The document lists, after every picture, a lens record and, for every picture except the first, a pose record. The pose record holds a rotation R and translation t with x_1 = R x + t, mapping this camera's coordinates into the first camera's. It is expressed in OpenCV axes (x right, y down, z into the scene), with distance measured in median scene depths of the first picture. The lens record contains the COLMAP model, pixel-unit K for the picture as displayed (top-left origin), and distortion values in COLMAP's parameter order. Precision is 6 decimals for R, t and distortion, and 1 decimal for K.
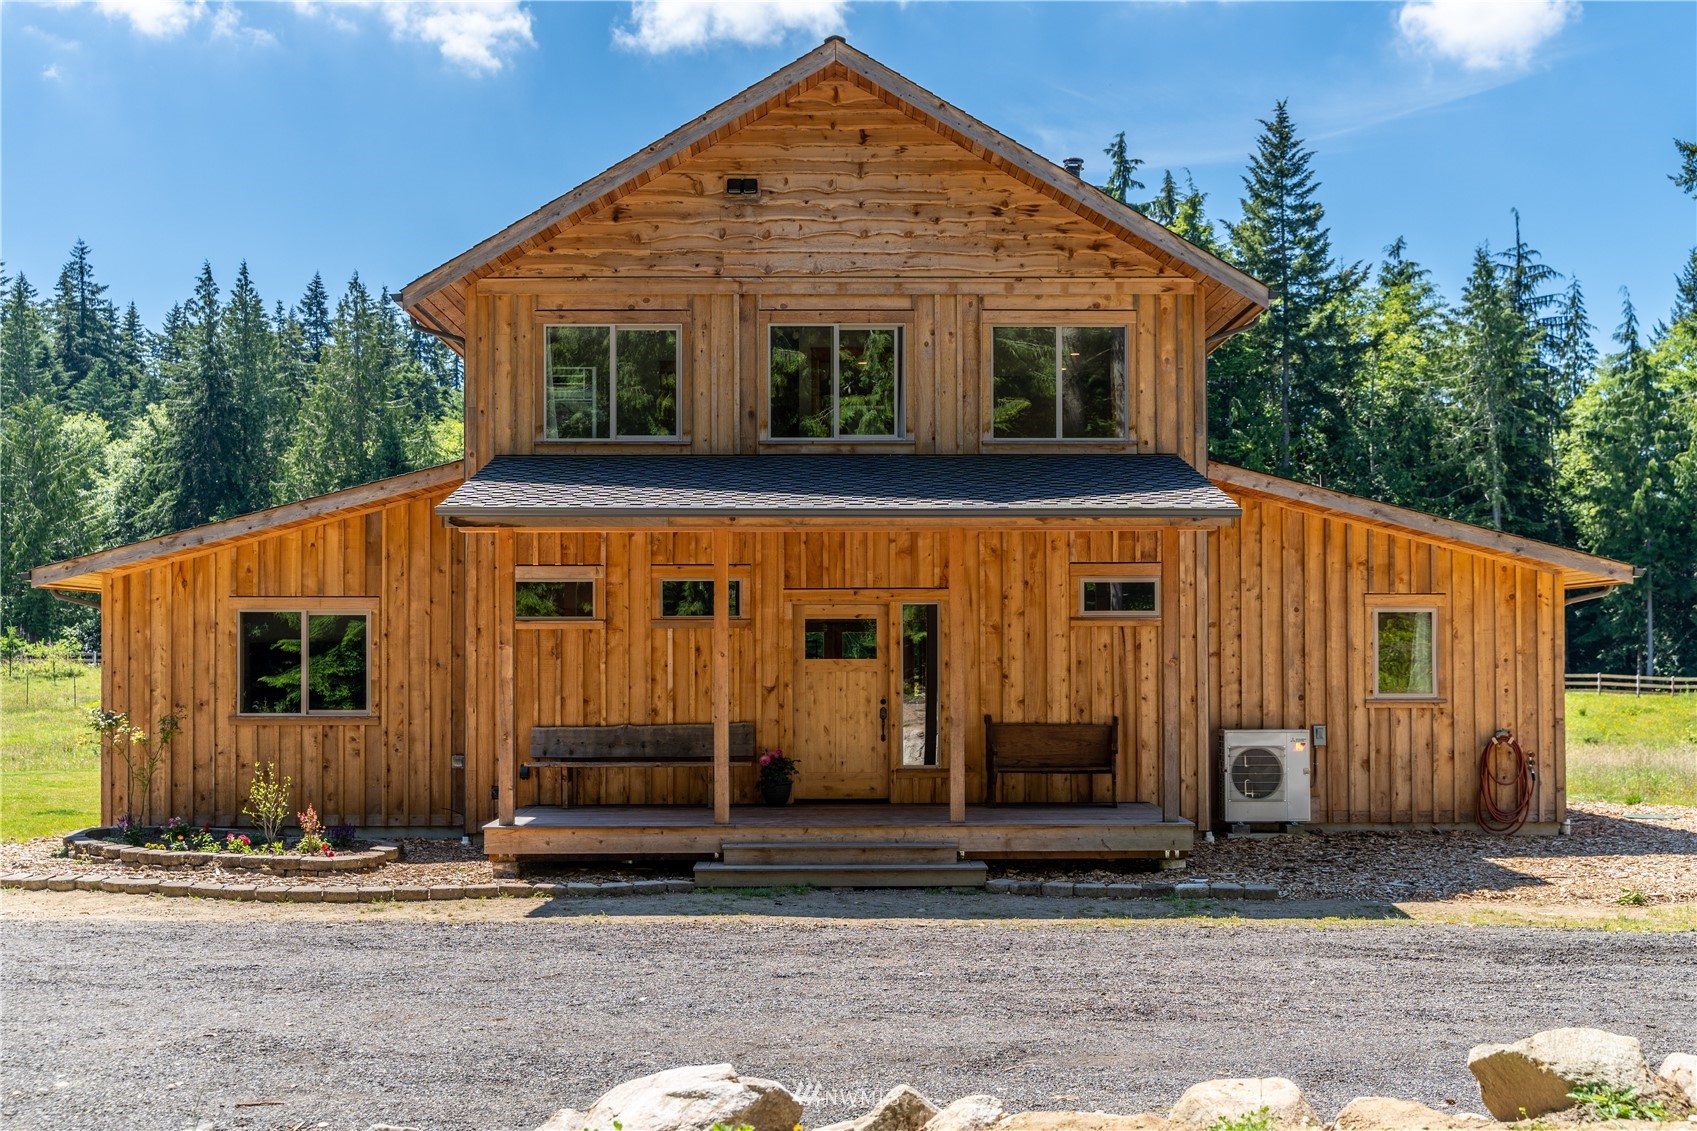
lens RADIAL K [[1938.9, 0, 848.5], [0, 1938.9, 565.5], [0, 0, 1]] dist [0.000194, 0.005557]
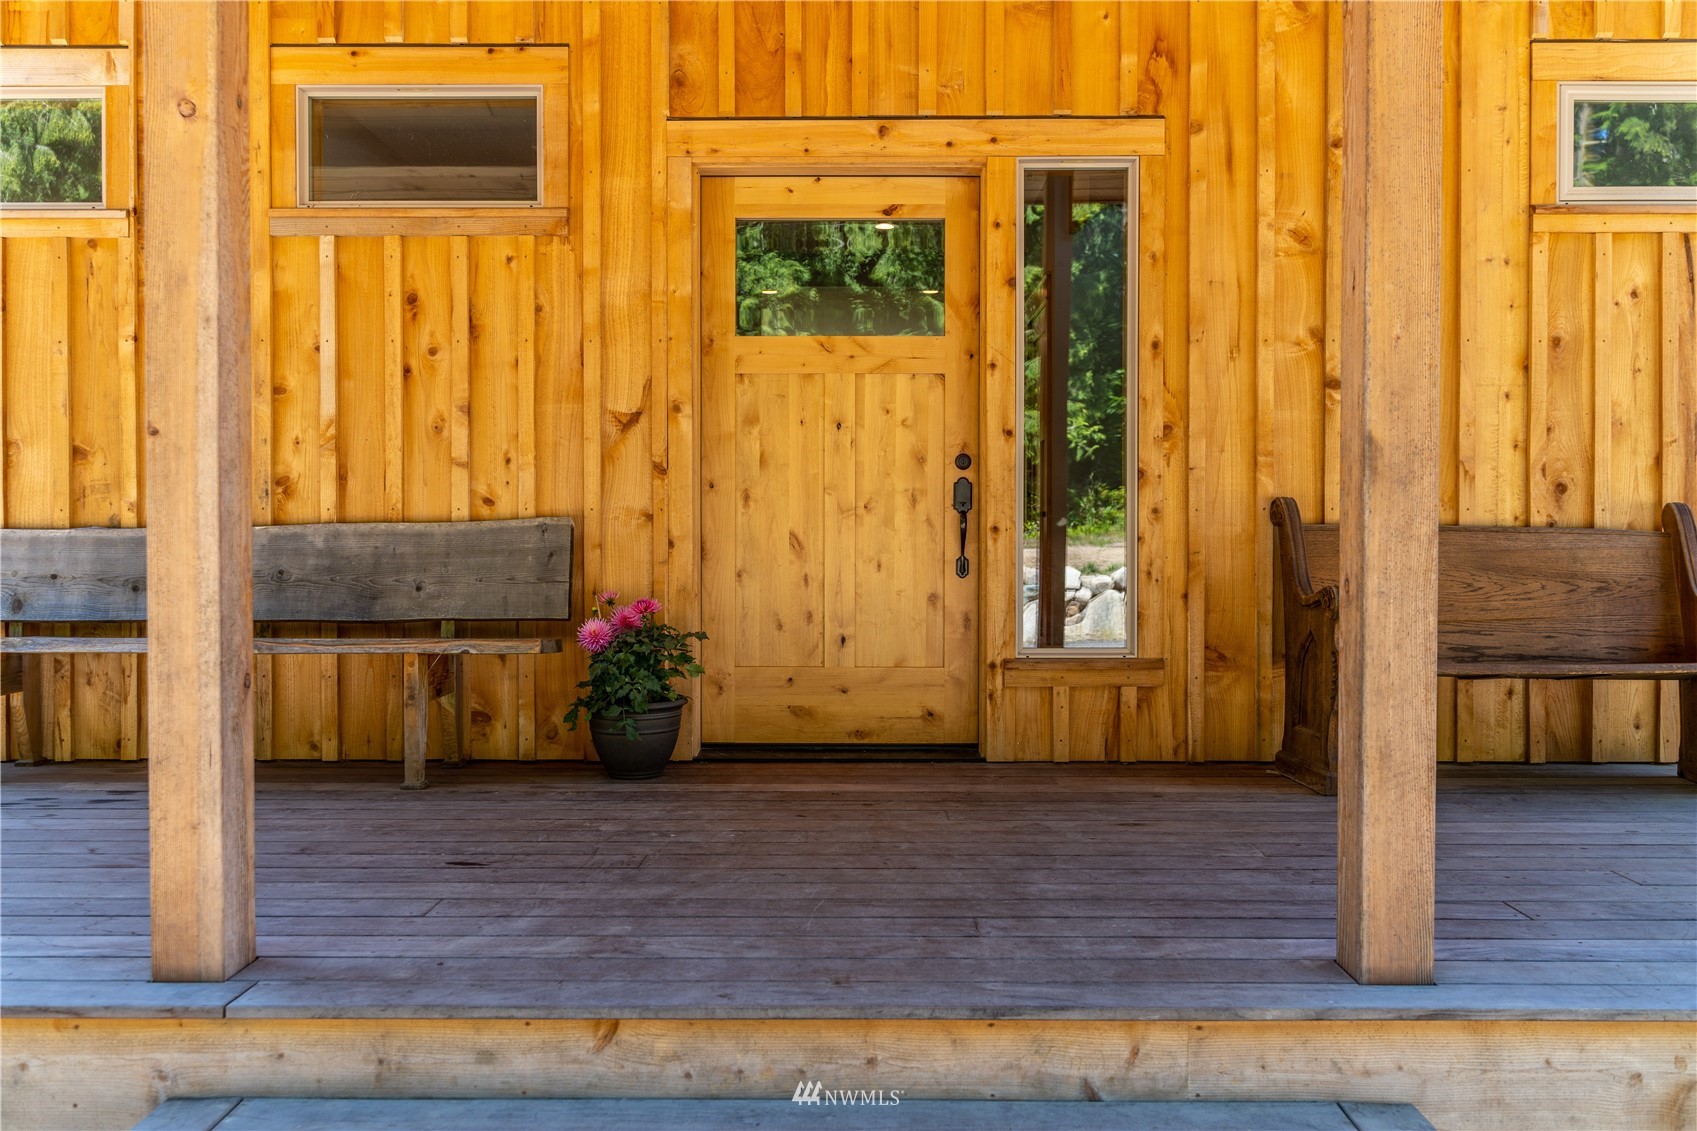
lens RADIAL K [[1356.1, 0, 848.5], [0, 1356.1, 565.5], [0, 0, 1]] dist [-0.006967, -0.001777]
pose [[0.999741, 0.004025, -0.022383, 0.003192], [-0.002524, 0.997770, 0.066694, 0.072852], [0.022601, -0.066620, 0.997522, 0.762641]]
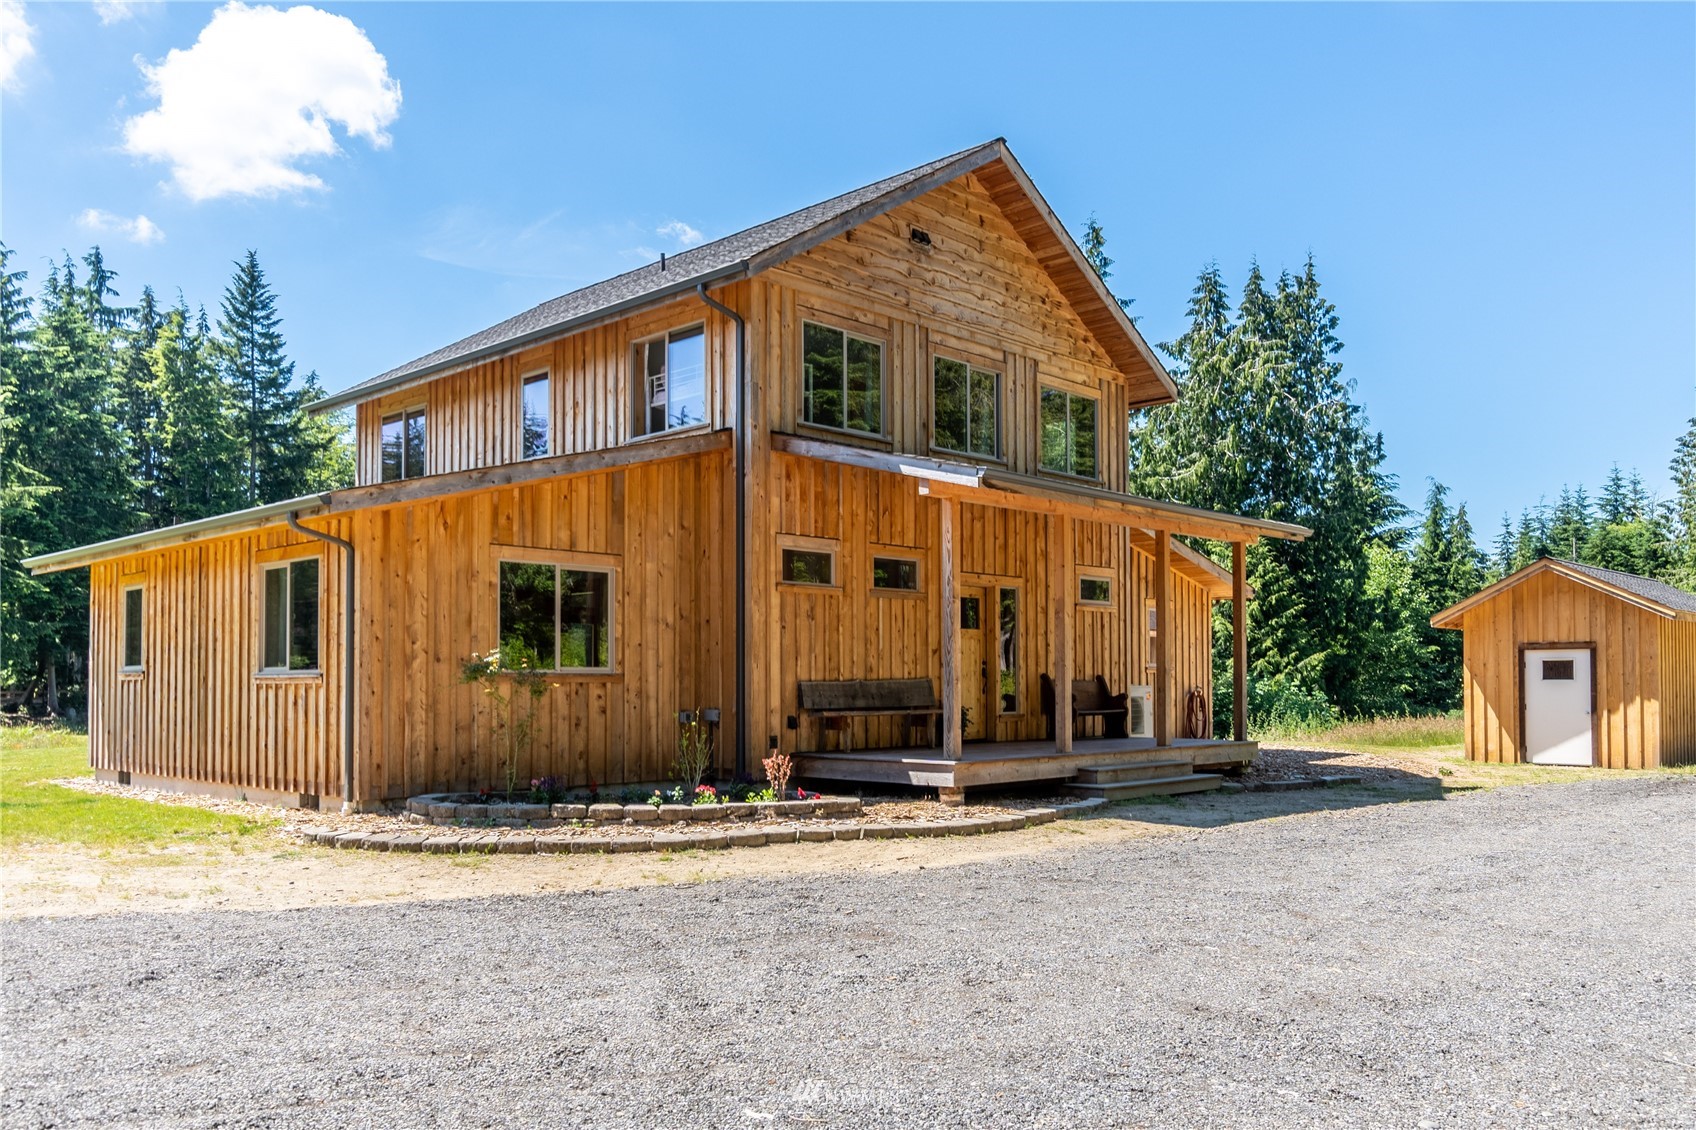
lens RADIAL K [[1337.7, 0, 849.1], [0, 1337.7, 607.6], [0, 0, 1]] dist [0.002011, 0.002518]
pose [[0.704719, 0.041272, 0.708285, -0.673606], [-0.031981, 0.999140, -0.026401, 0.059989], [-0.708765, -0.004046, 0.705433, 0.441619]]
